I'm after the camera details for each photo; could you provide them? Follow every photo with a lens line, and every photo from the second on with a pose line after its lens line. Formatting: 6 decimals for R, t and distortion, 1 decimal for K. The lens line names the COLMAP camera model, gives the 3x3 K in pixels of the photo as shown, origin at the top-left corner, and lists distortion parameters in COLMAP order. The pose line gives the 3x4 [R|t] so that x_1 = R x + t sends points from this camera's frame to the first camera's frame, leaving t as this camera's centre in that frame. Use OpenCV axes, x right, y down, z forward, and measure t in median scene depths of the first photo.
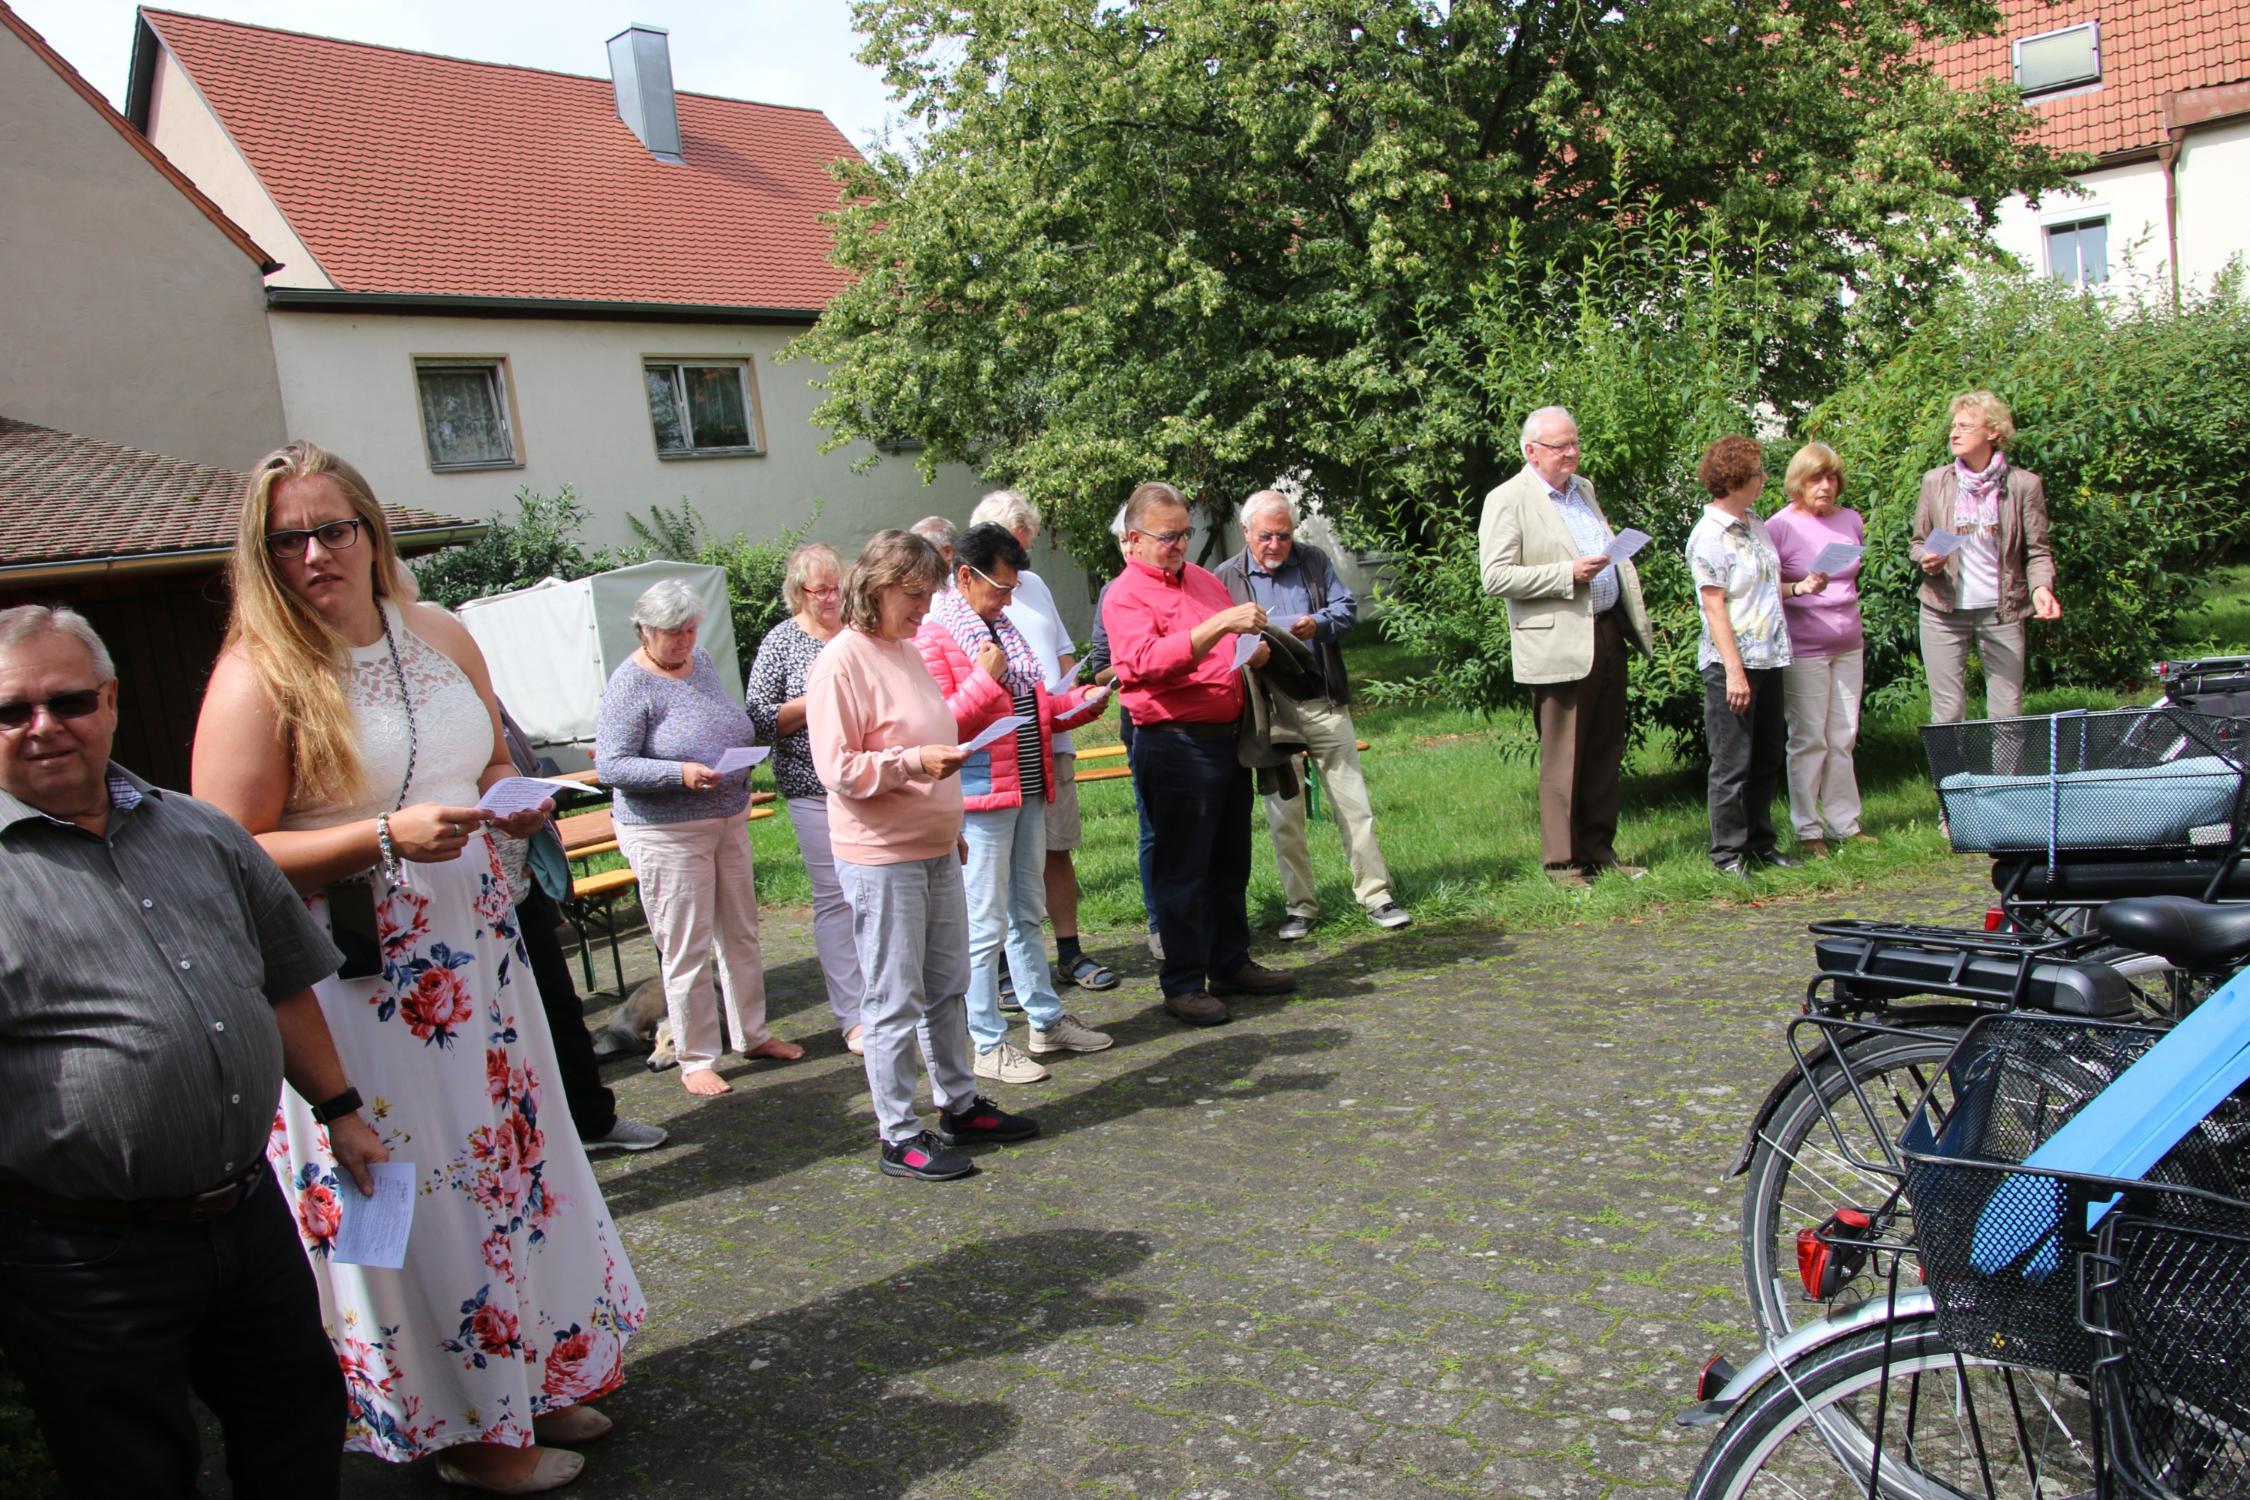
lens RADIAL K [[1664.9, 0, 1109.5], [0, 1664.9, 797.8], [0, 0, 1]] dist [-0.129241, 0.072788]
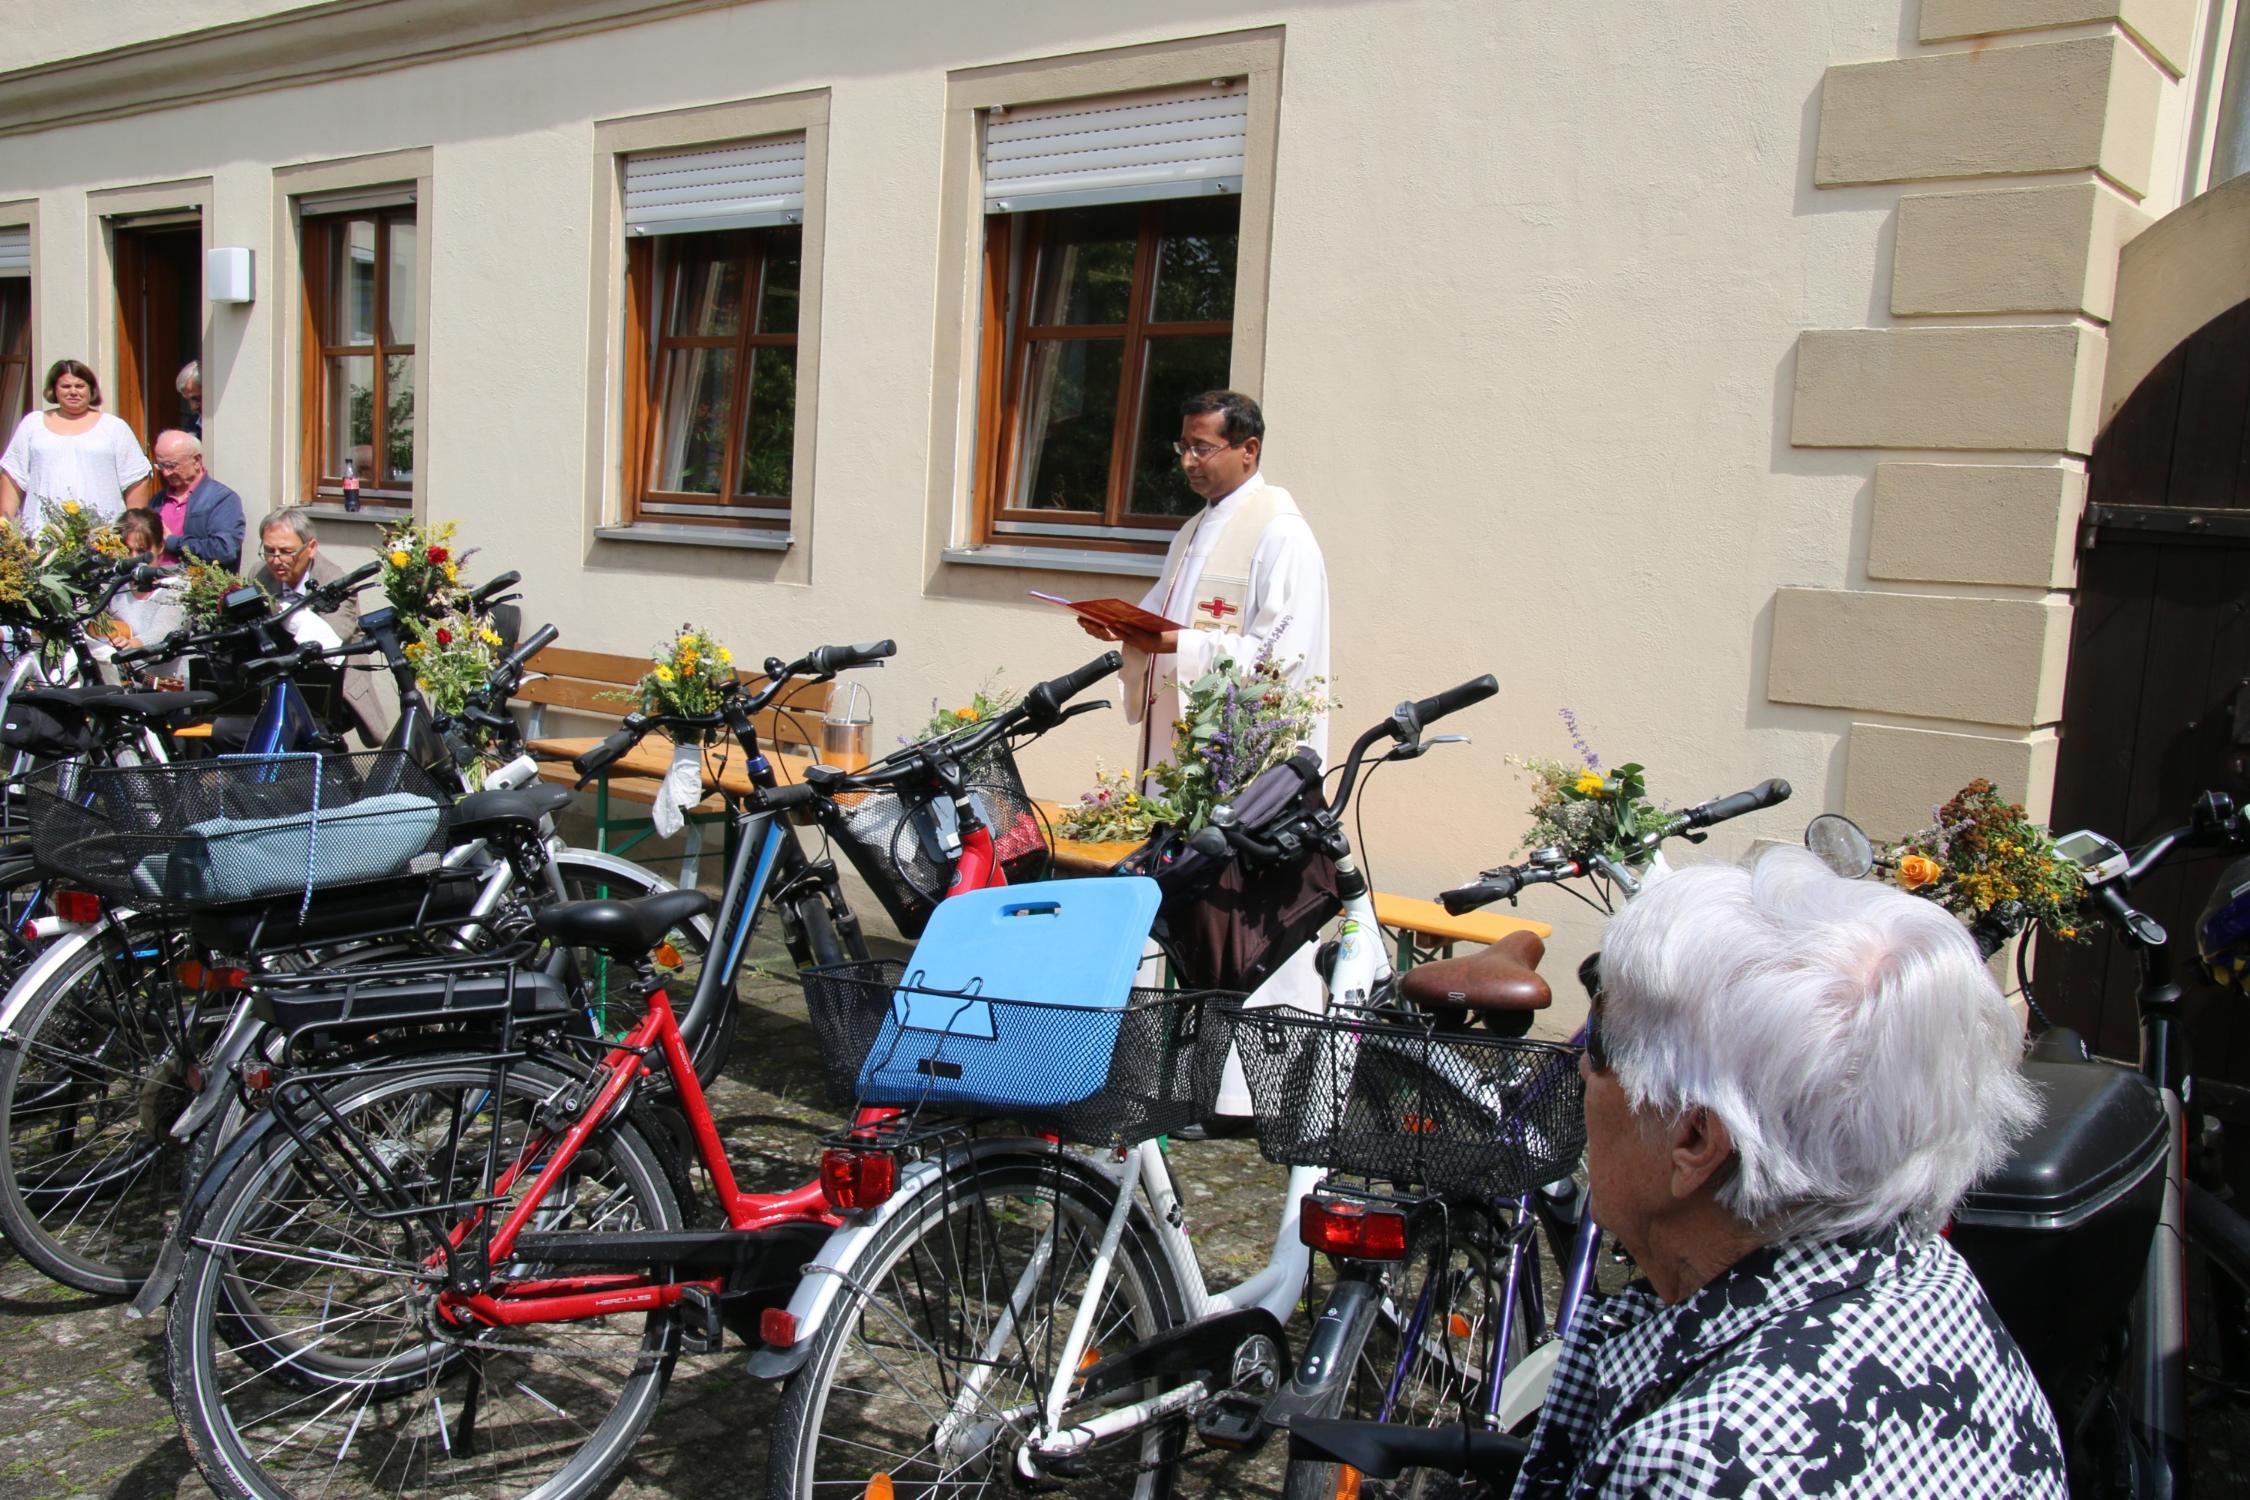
lens RADIAL K [[2044.7, 0, 1109.0], [0, 2044.7, 787.0], [0, 0, 1]] dist [-0.049698, 0.132963]
pose [[0.010171, 0.001395, 0.999947, -0.133834], [0.084665, 0.996407, -0.002251, 0.002591], [-0.996358, 0.084683, 0.010016, 0.098001]]
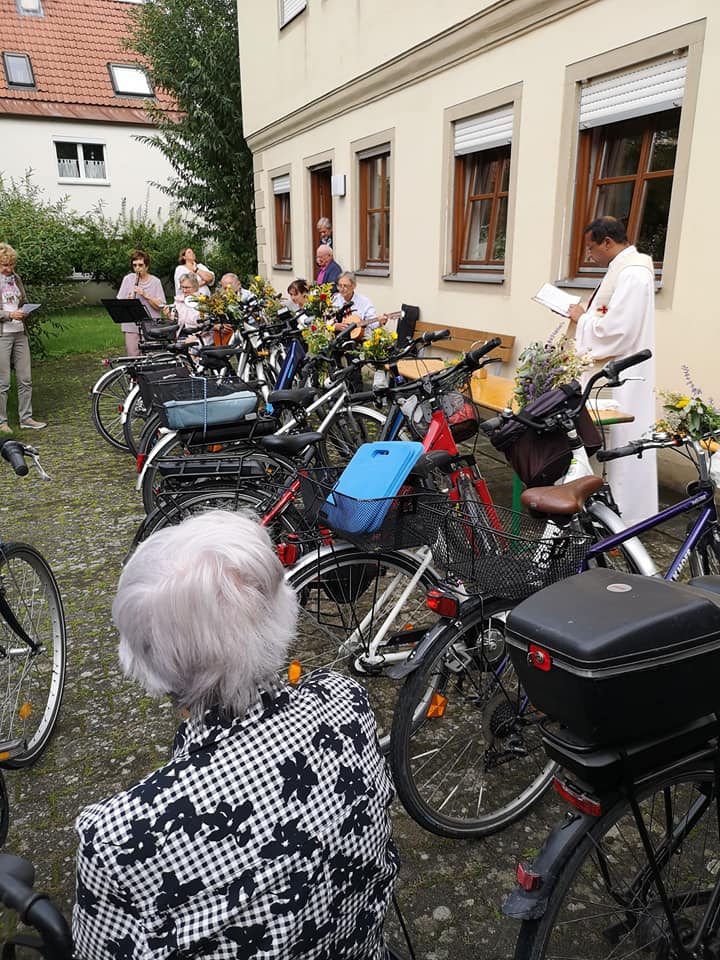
lens RADIAL K [[752.2, 0, 362.5], [0, 752.2, 483.0], [0, 0, 1]] dist [0.060492, -0.058240]
pose [[0.470590, -0.134598, 0.872025, -0.095877], [0.065634, 0.990898, 0.117527, -0.001356], [-0.879907, 0.001928, 0.475142, 0.021420]]
